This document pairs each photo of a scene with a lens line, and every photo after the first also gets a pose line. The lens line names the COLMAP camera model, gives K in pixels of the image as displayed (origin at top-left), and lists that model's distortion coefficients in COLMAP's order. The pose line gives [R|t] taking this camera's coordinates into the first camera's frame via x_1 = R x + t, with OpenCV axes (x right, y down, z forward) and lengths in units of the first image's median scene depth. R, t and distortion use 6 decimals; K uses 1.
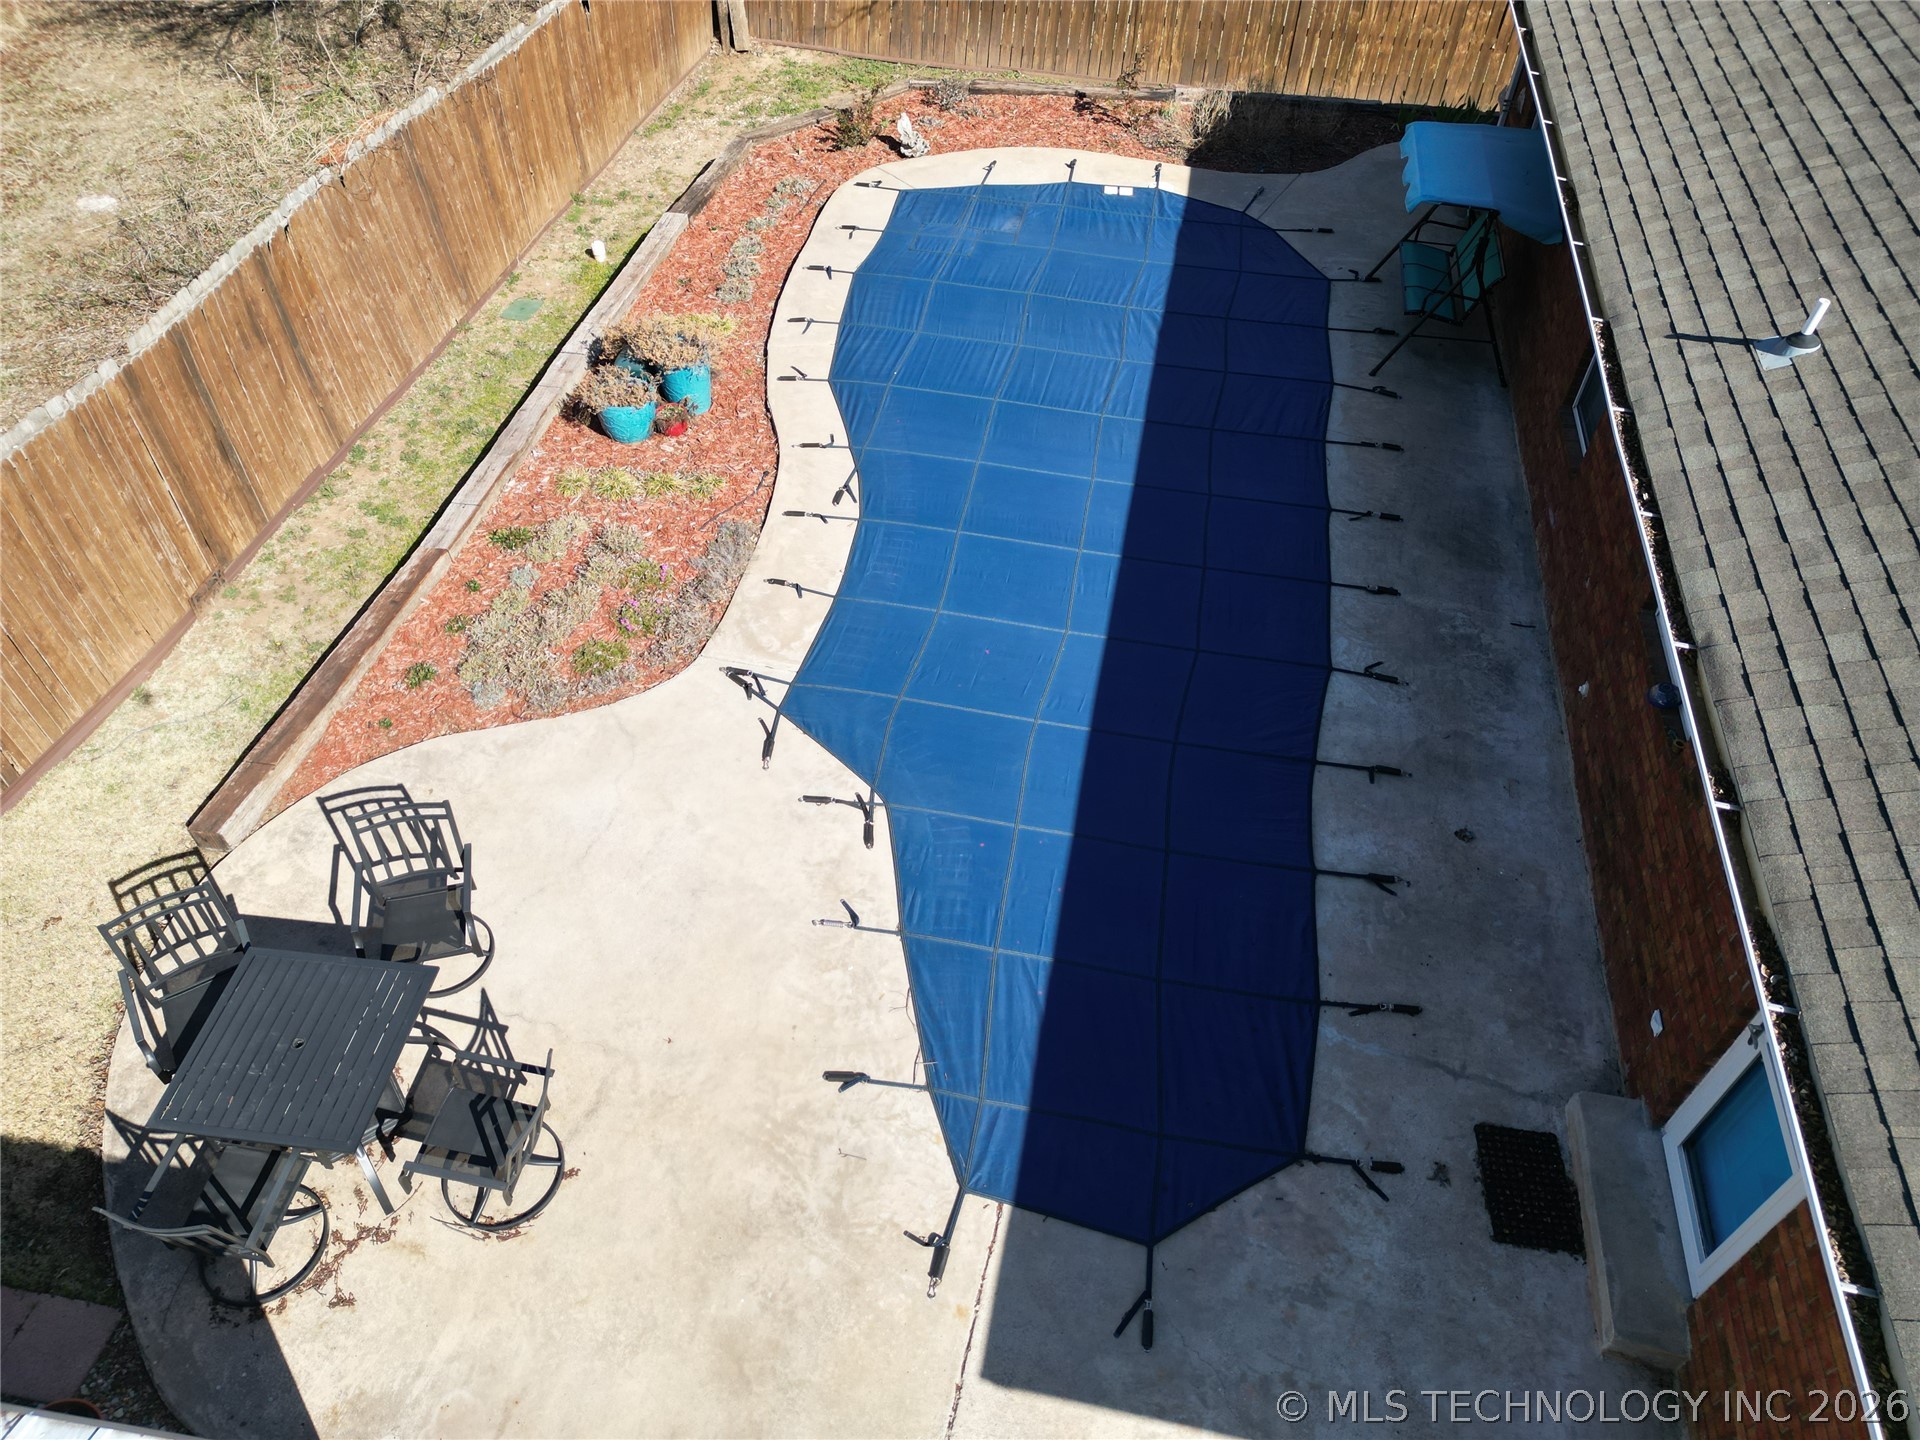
lens RADIAL K [[1339.9, 0, 960.0], [0, 1339.9, 720.0], [0, 0, 1]] dist [0.089048, -0.107668]
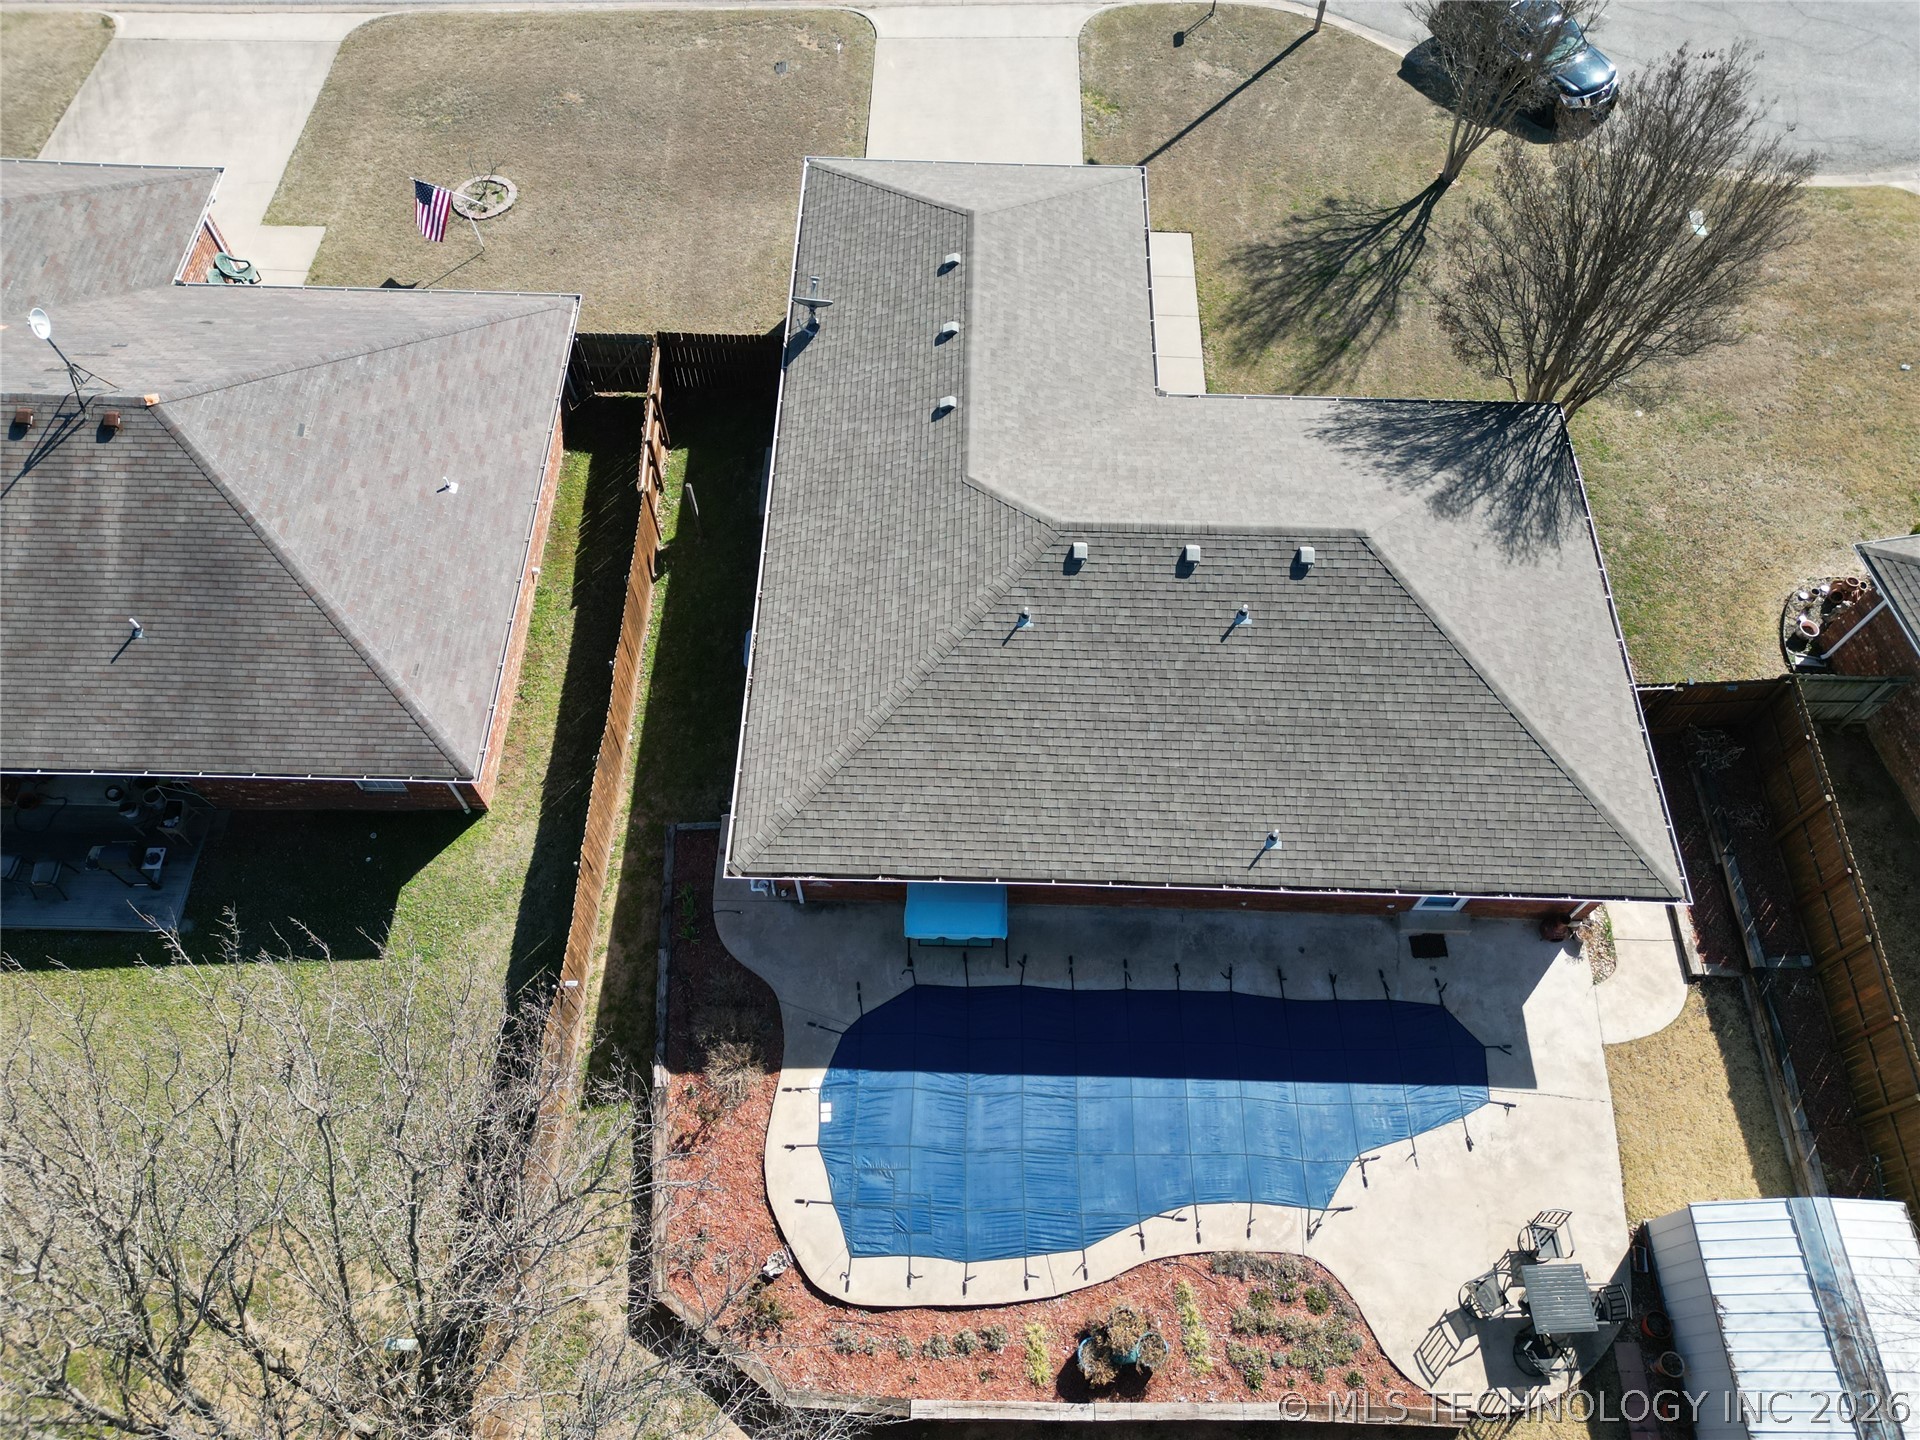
lens RADIAL K [[1339.9, 0, 960.0], [0, 1339.9, 720.0], [0, 0, 1]] dist [0.089048, -0.107668]
pose [[-0.171769, -0.871740, 0.458874, -0.360986], [0.692227, 0.224618, 0.685835, -2.262442], [-0.700941, 0.435449, 0.564859, -0.306190]]
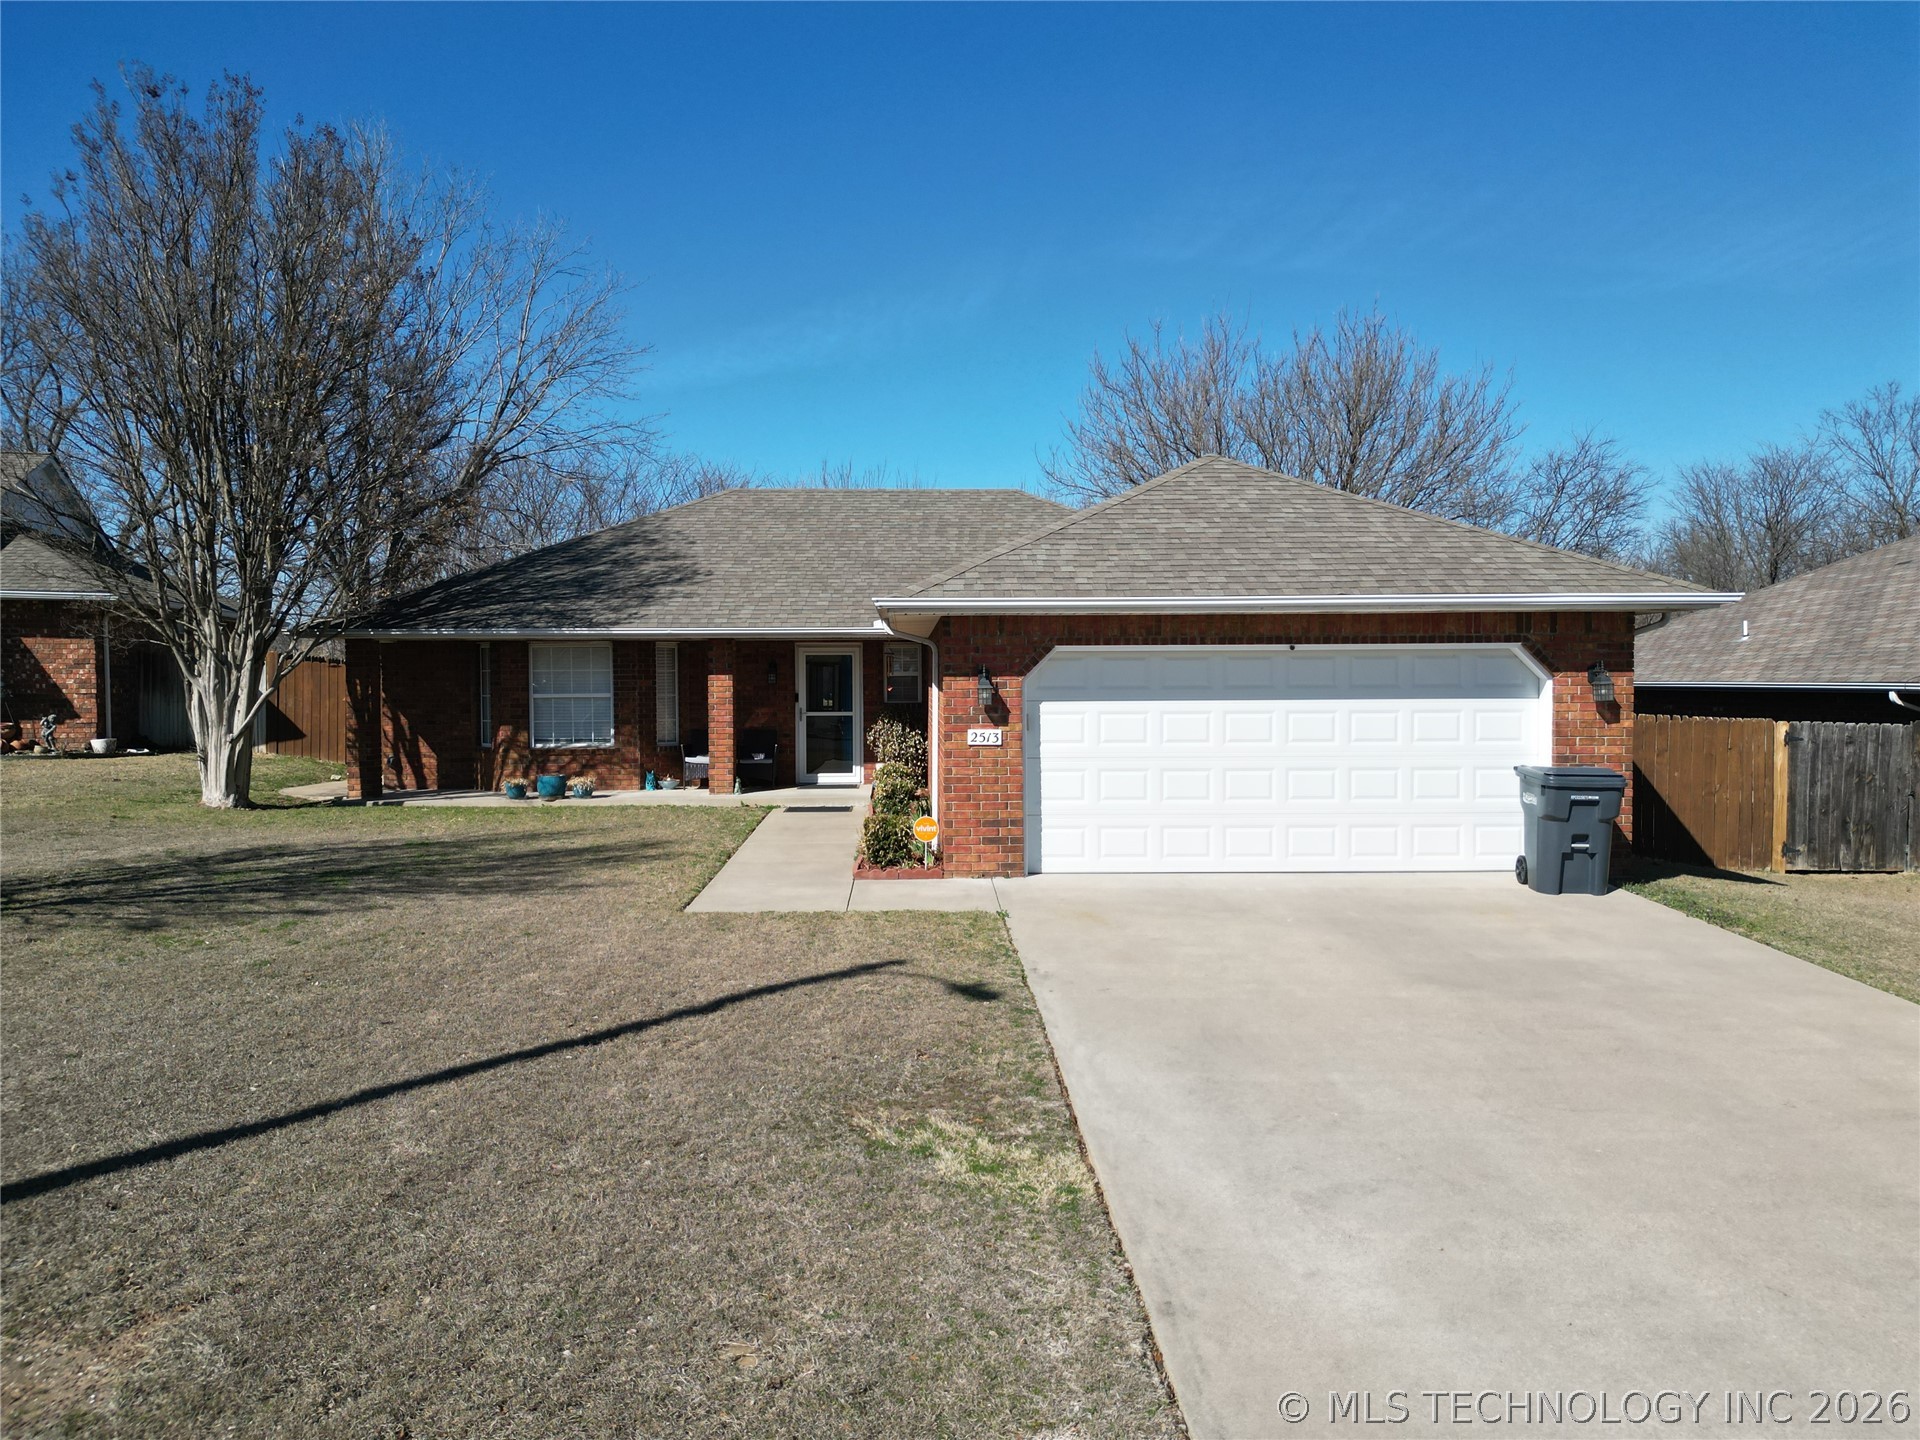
lens RADIAL K [[1346.5, 0, 960.0], [0, 1346.5, 720.0], [0, 0, 1]] dist [0.066517, -0.066958]
pose [[0.234390, -0.003019, -0.972138, 3.493595], [-0.693291, 0.700481, -0.169334, 0.249893], [0.681475, 0.713665, 0.162093, 0.593392]]
